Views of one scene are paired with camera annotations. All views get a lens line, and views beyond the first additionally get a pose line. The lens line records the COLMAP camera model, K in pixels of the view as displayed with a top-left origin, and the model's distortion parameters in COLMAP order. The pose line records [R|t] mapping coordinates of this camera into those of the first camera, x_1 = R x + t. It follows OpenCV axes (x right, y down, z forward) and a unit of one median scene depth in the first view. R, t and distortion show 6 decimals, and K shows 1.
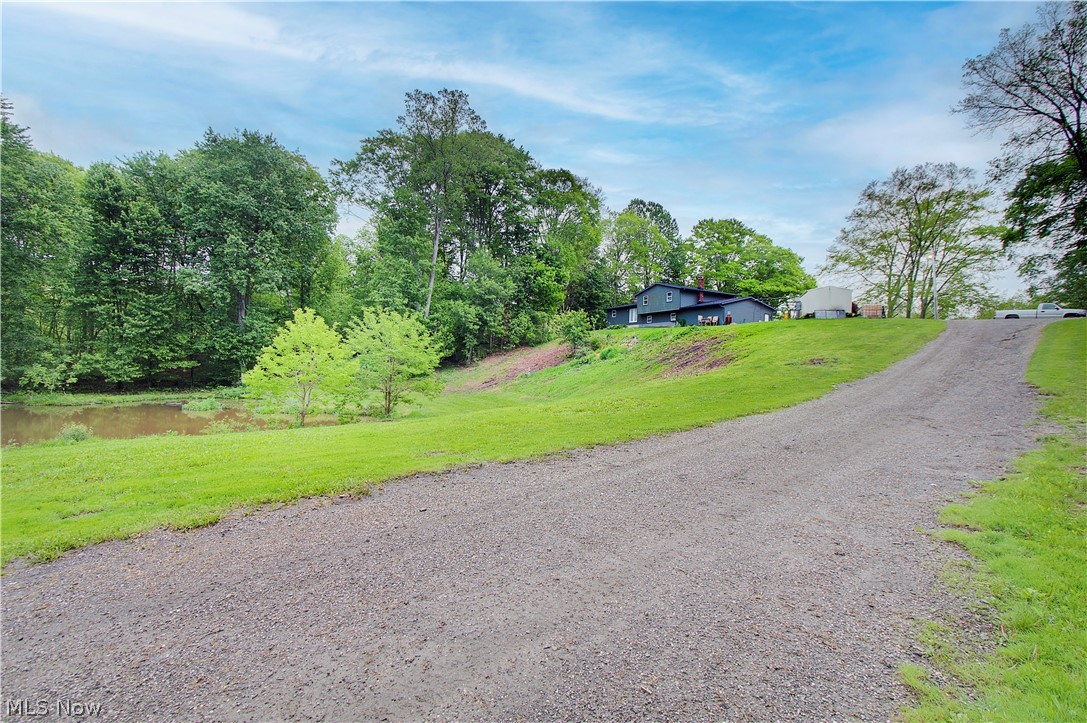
lens RADIAL K [[518.3, 0, 543.5], [0, 518.3, 361.5], [0, 0, 1]] dist [0.000300, 0.000005]
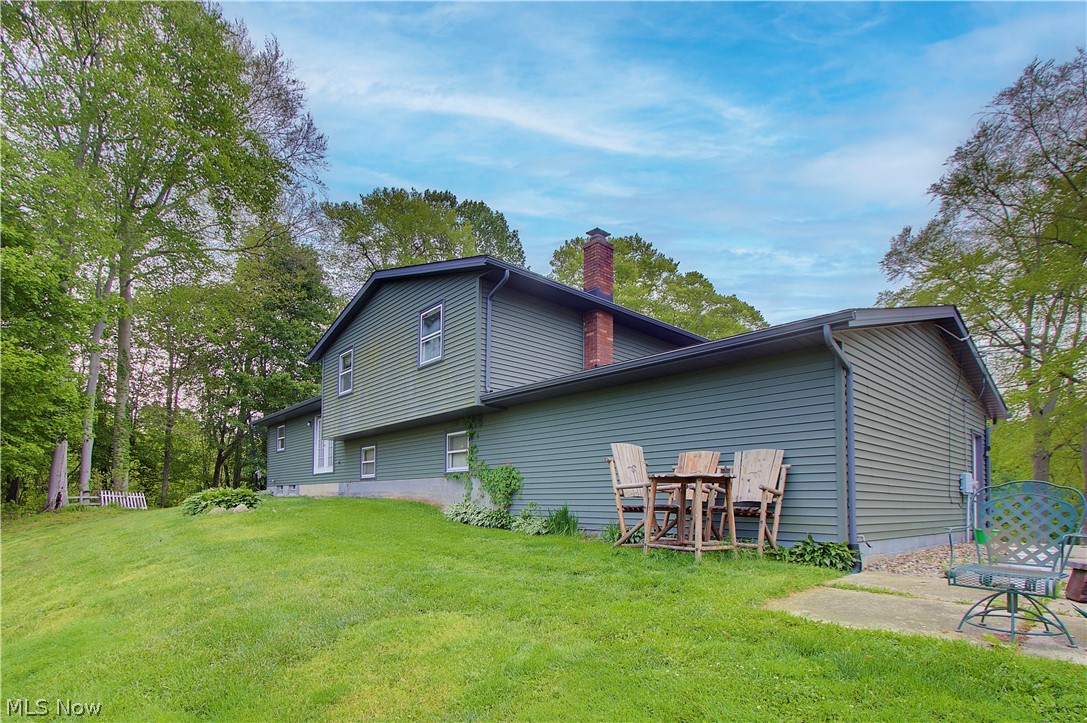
lens RADIAL K [[518.3, 0, 543.5], [0, 518.3, 361.5], [0, 0, 1]] dist [0.000300, 0.000005]
pose [[0.970432, 0.023636, 0.240213, 0.225302], [0.034639, 0.971256, -0.235504, -0.069411], [-0.238875, 0.236862, 0.941719, 0.782014]]
